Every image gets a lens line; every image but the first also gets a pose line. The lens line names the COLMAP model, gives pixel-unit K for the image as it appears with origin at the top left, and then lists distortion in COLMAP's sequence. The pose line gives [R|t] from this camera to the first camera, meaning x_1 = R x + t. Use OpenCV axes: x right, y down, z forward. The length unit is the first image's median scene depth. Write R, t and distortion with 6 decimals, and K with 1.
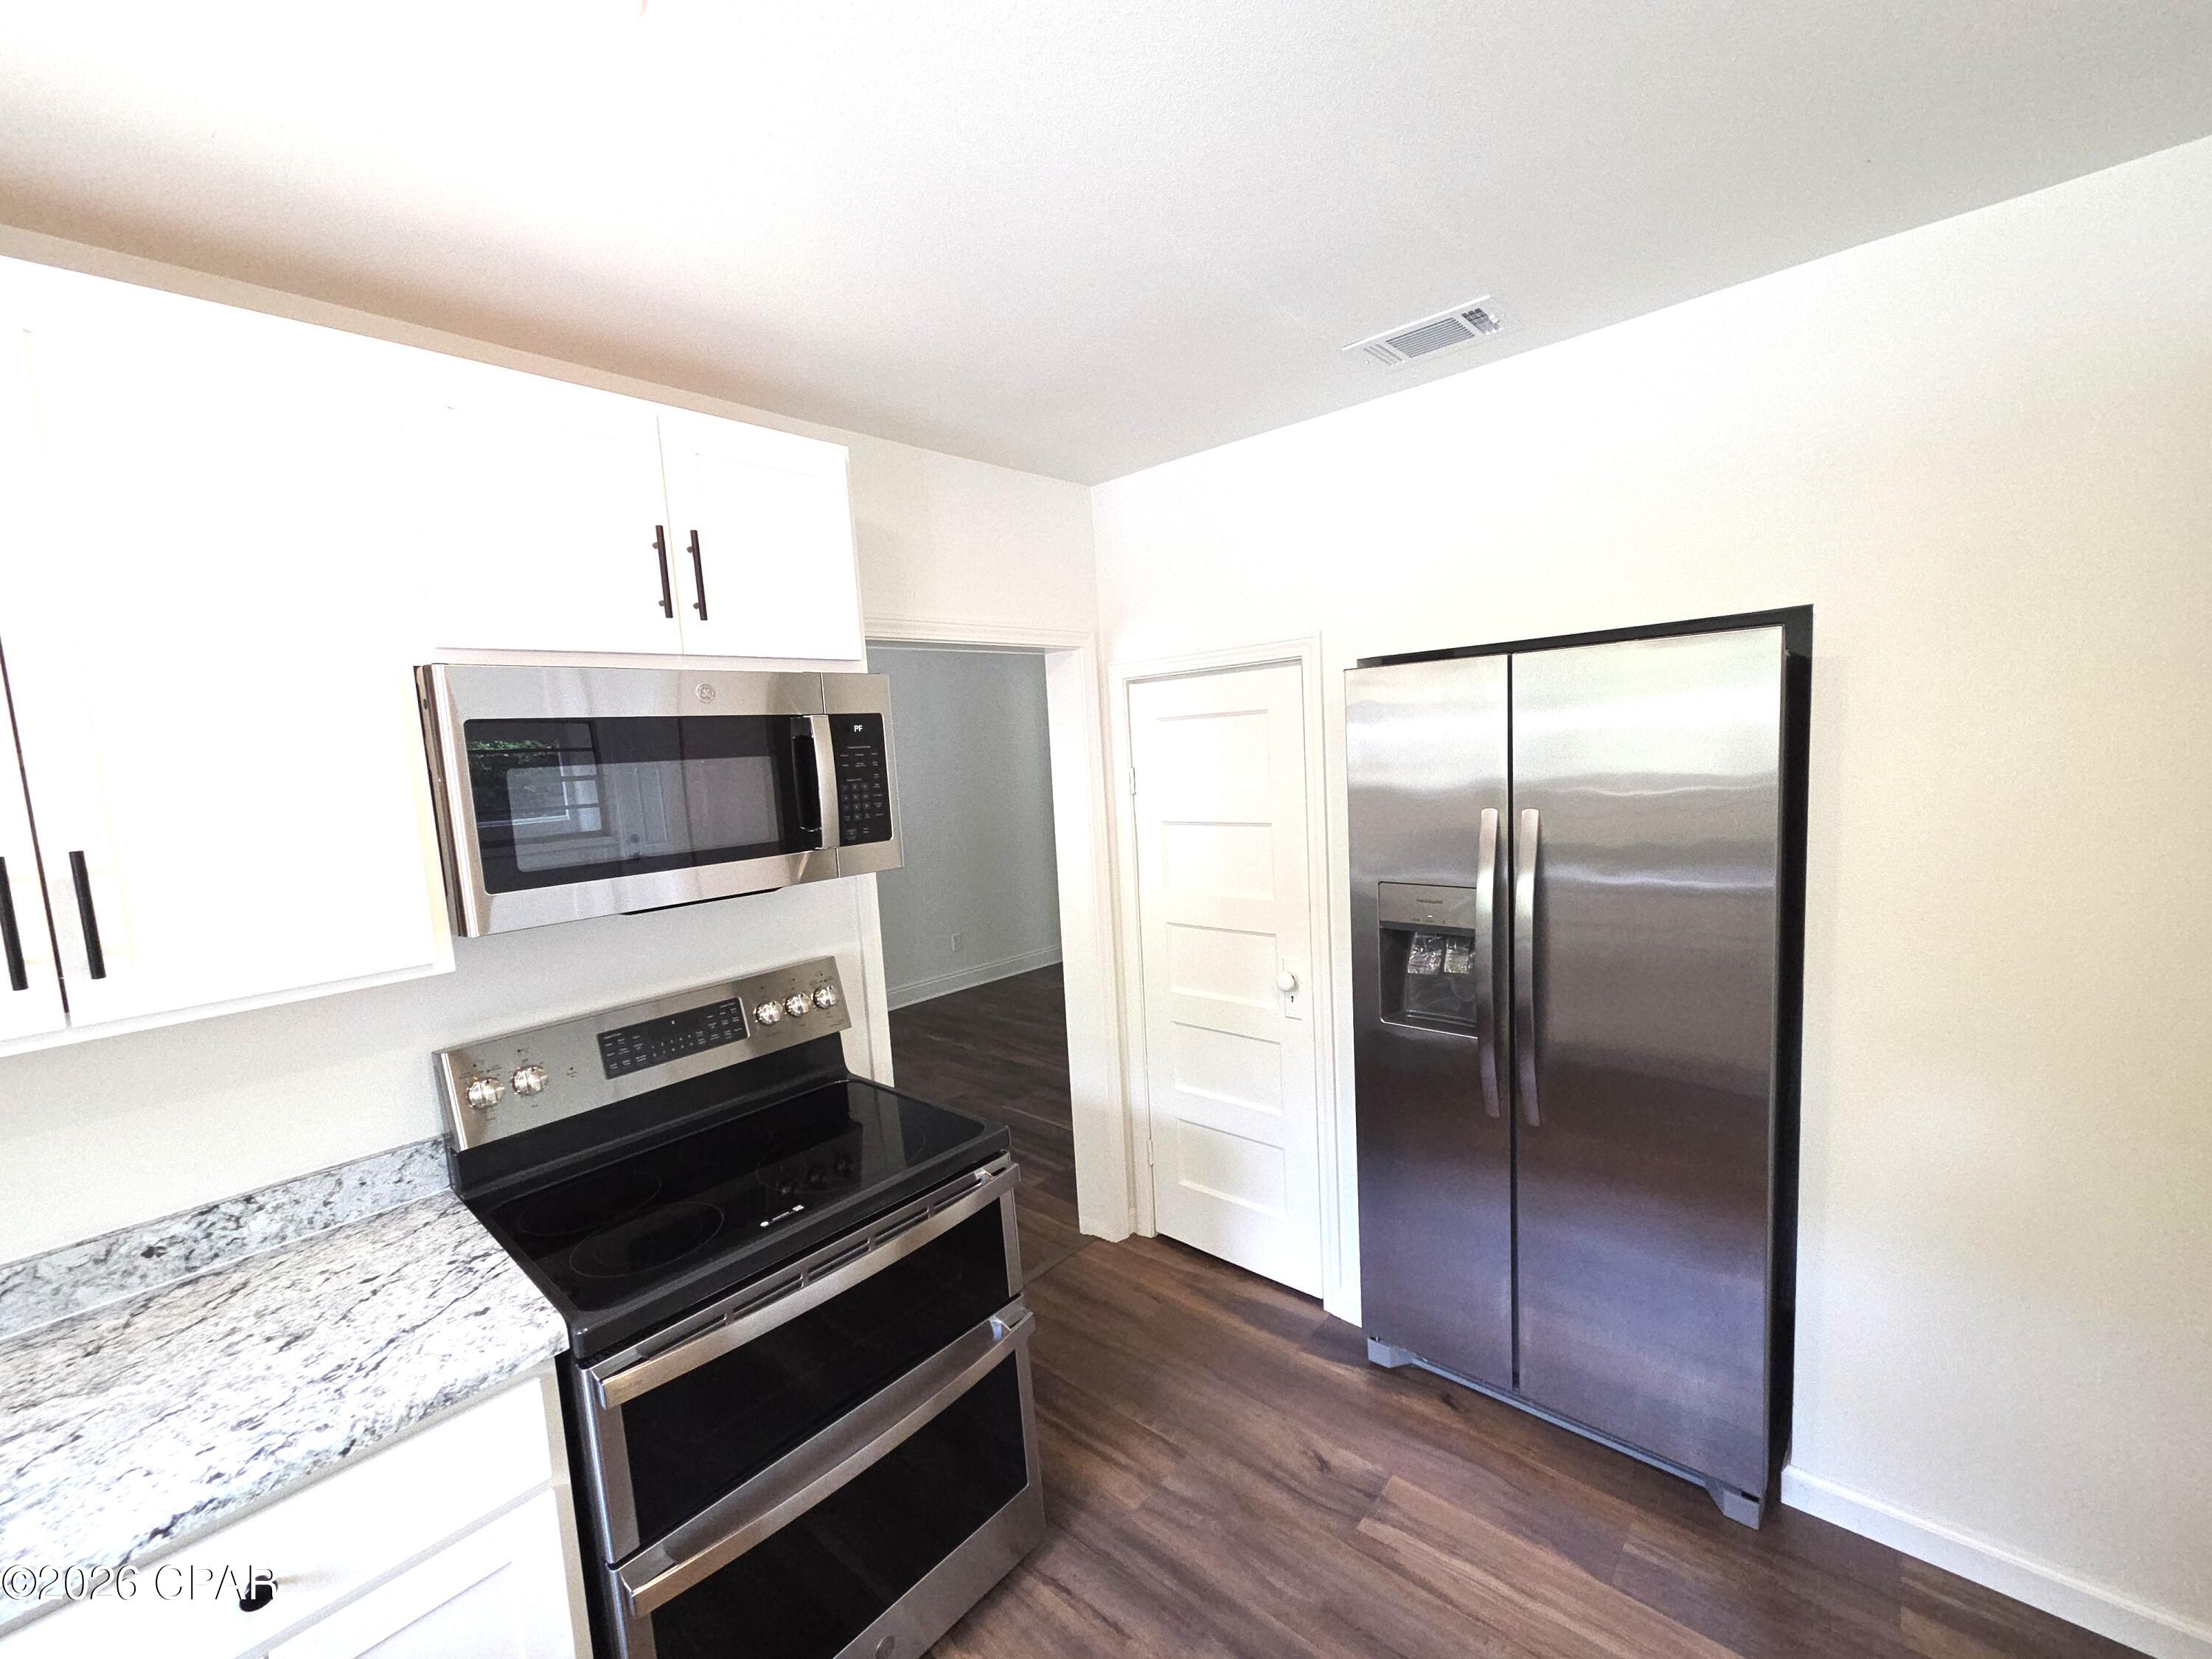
lens RADIAL K [[904.8, 0, 1118.6], [0, 904.8, 836.8], [0, 0, 1]] dist [0.007114, 0.000050]
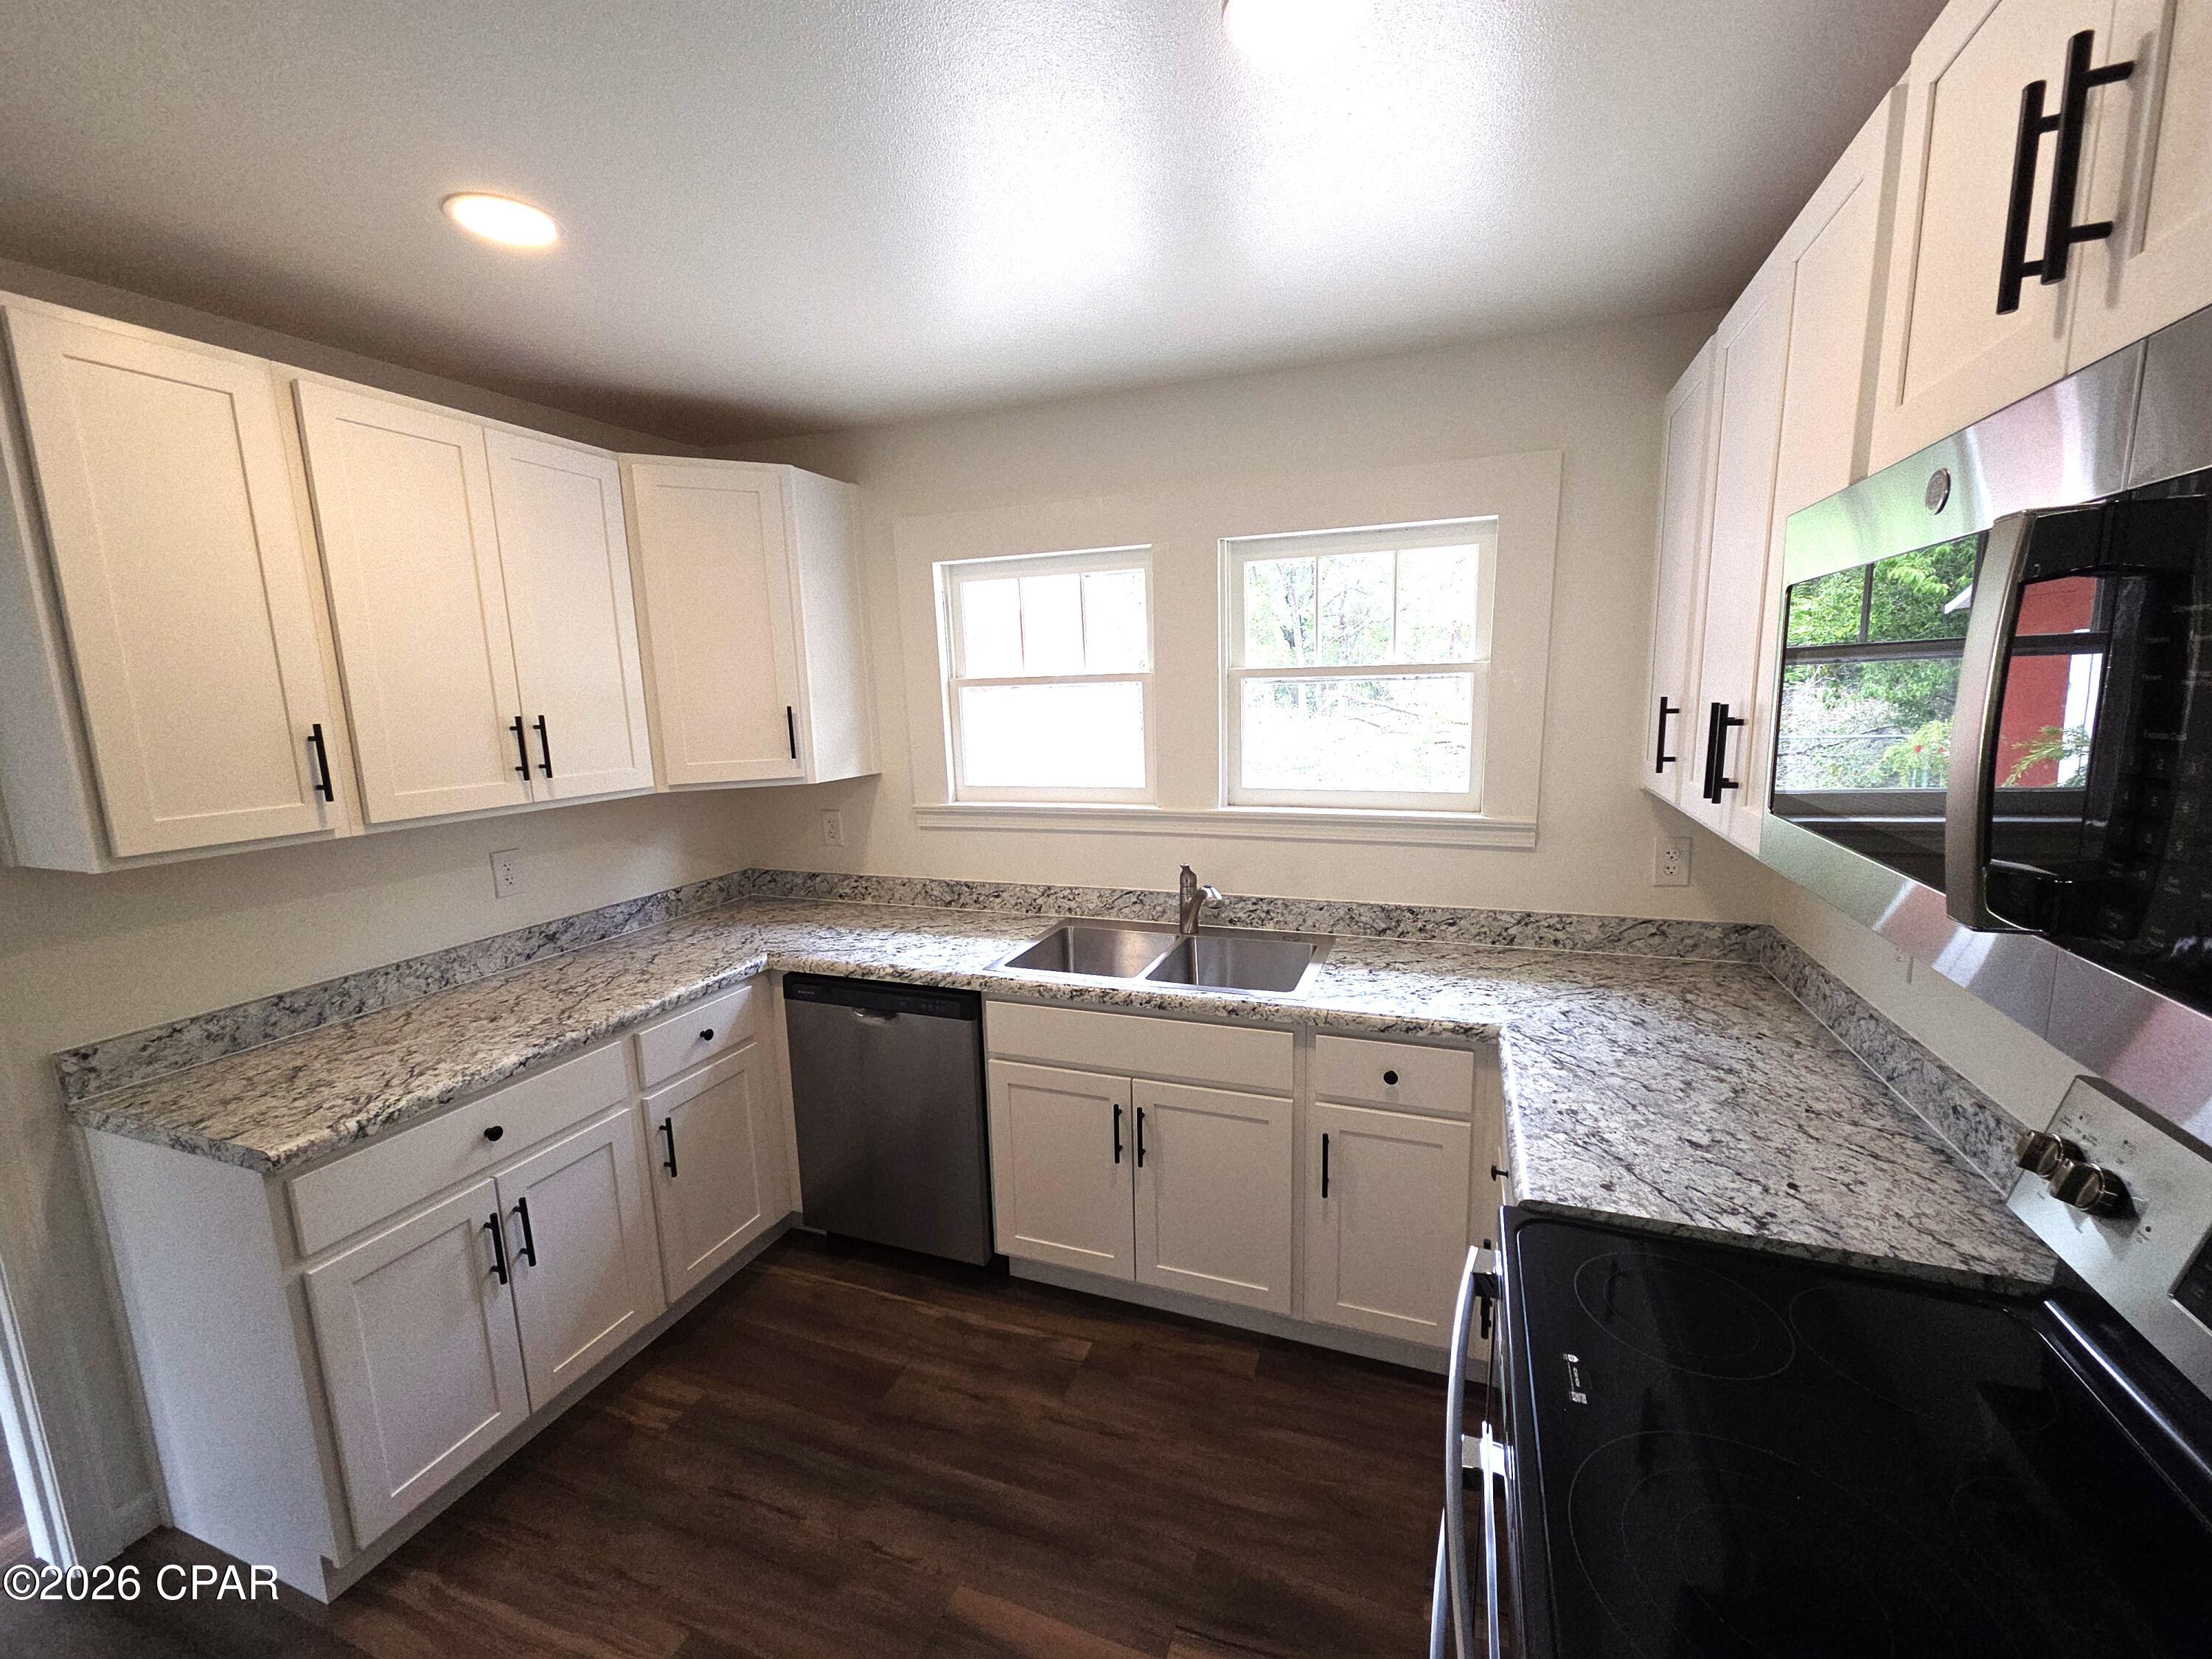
lens RADIAL K [[904.8, 0, 1118.6], [0, 904.8, 836.8], [0, 0, 1]] dist [0.007114, 0.000050]
pose [[-0.931323, 0.139697, -0.336335, 0.093771], [0.043453, 0.959534, 0.278221, -0.145409], [0.361592, 0.244499, -0.899706, 1.379647]]
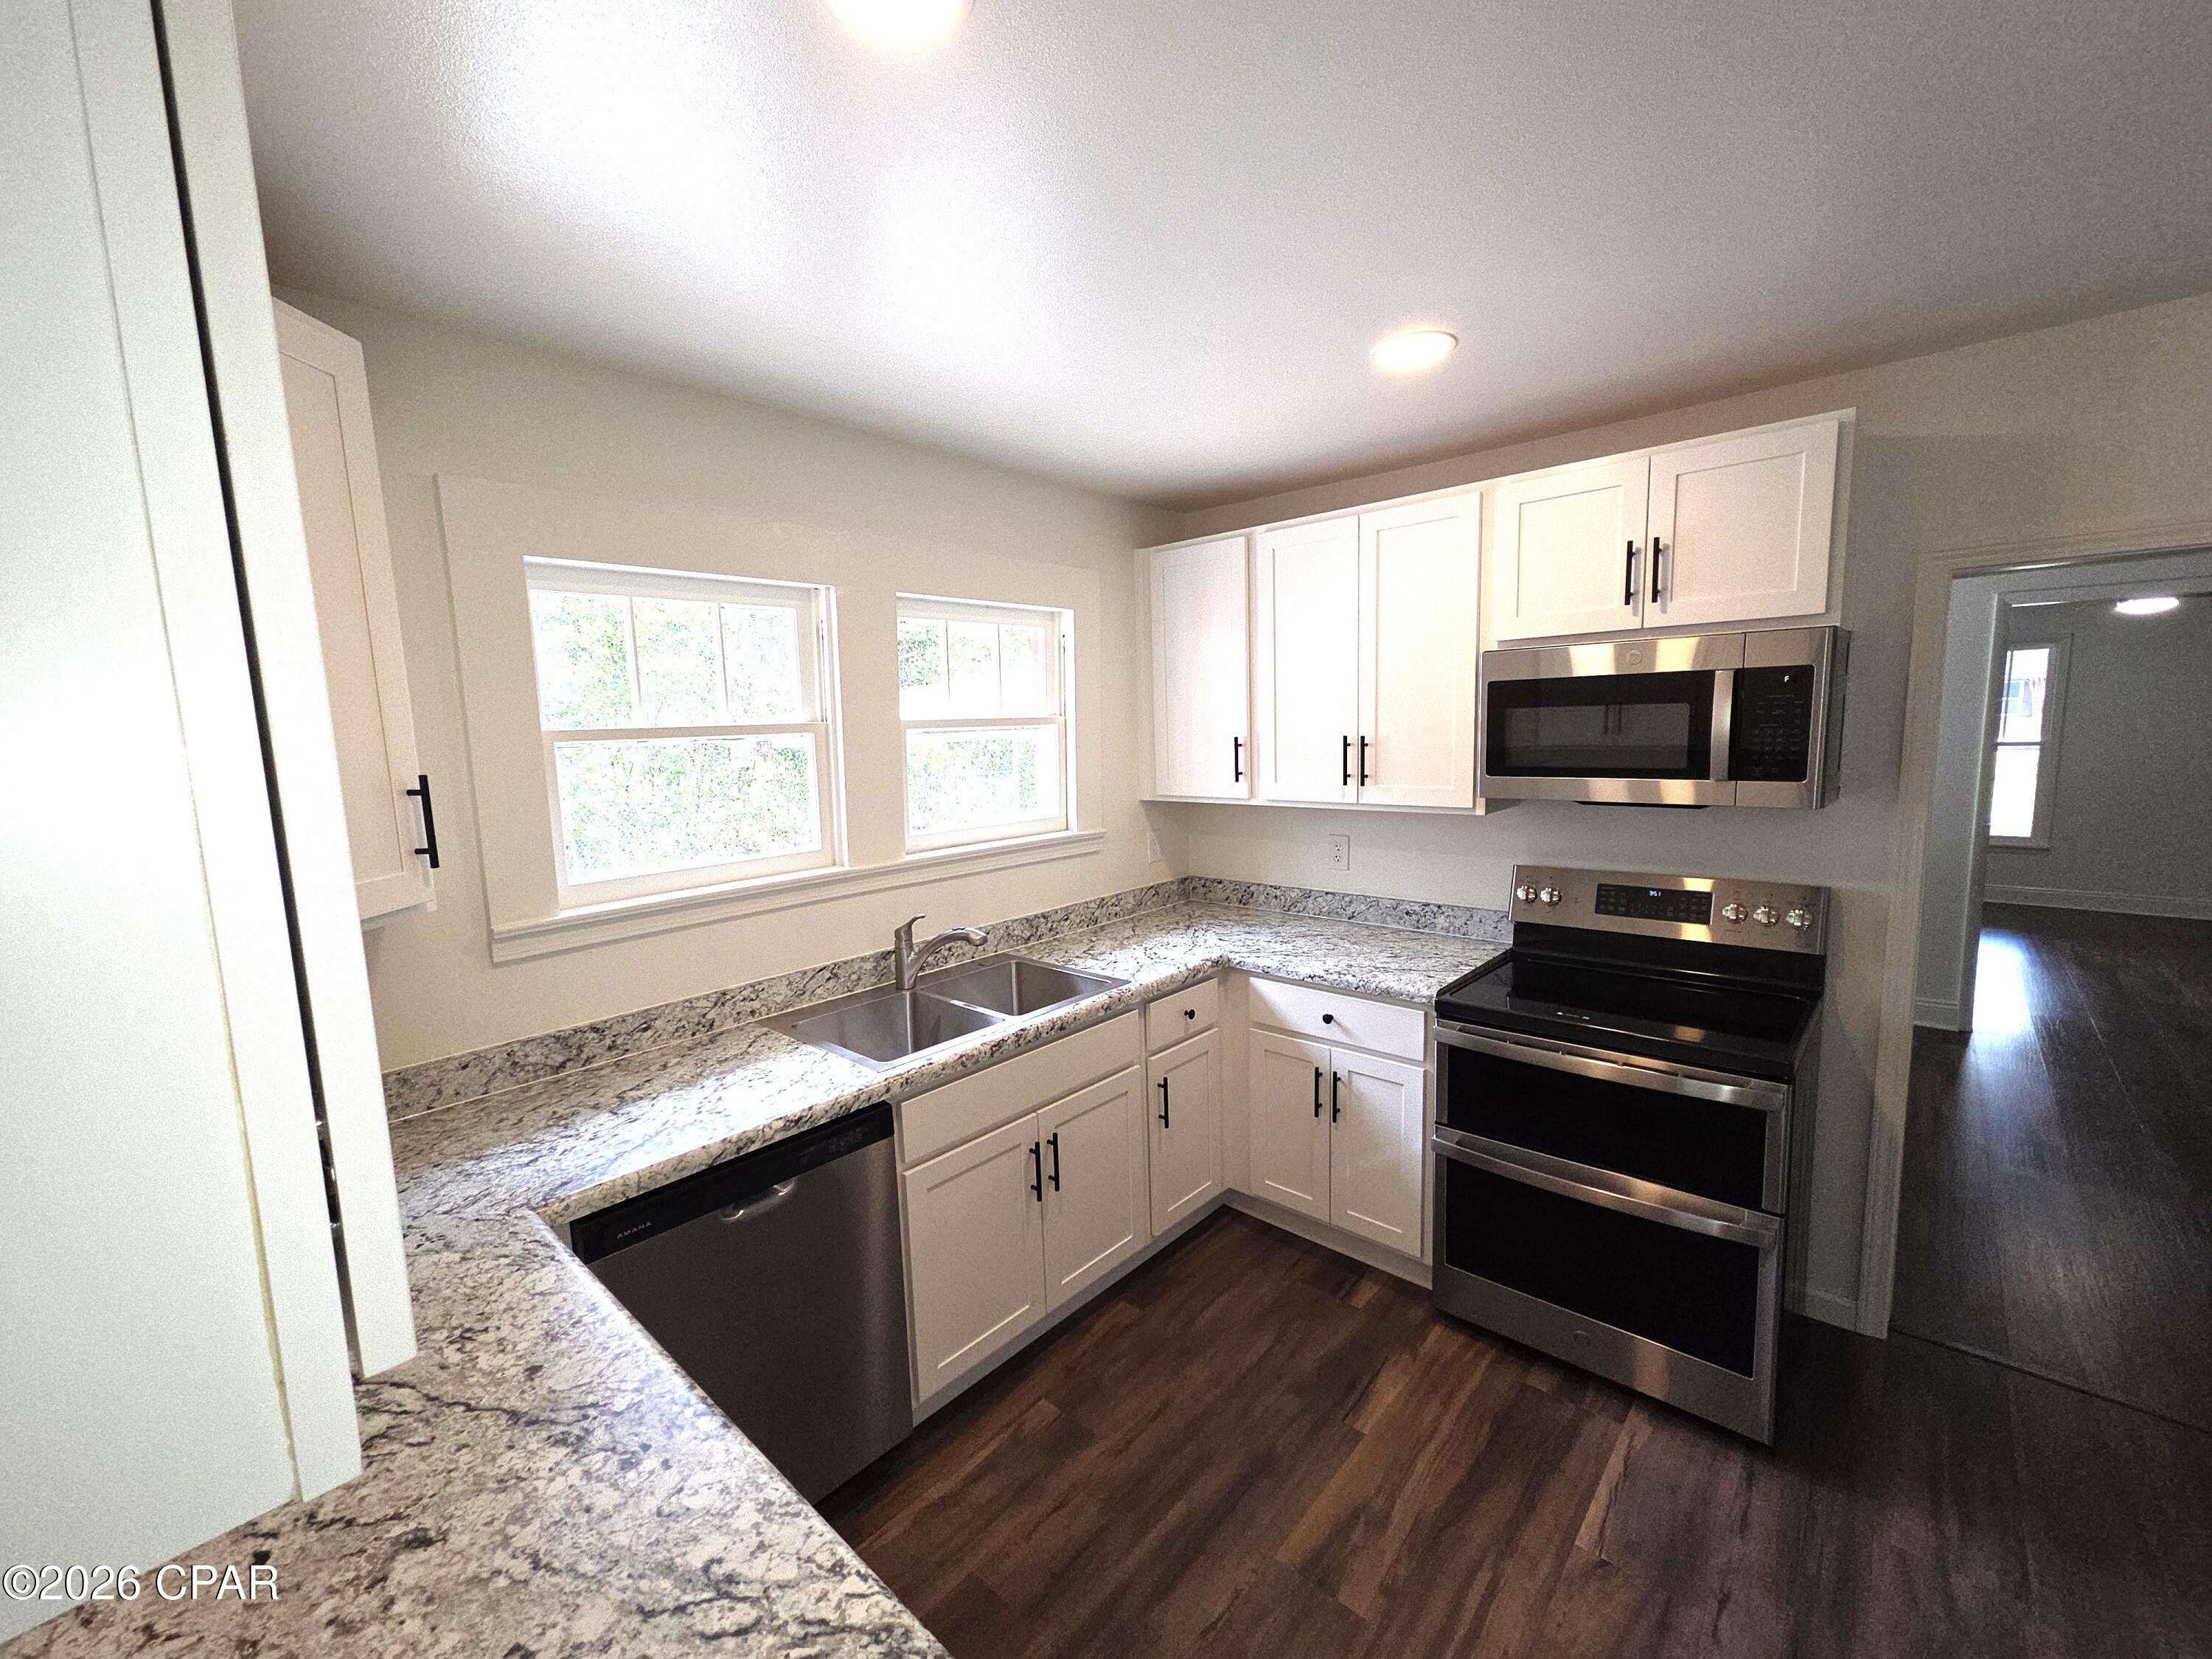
lens RADIAL K [[904.8, 0, 1118.6], [0, 904.8, 836.8], [0, 0, 1]] dist [0.007114, 0.000050]
pose [[-0.003500, 0.184529, -0.982821, 1.049850], [-0.072391, 0.980202, 0.184295, -0.092205], [0.997370, 0.071792, 0.009928, 0.219628]]
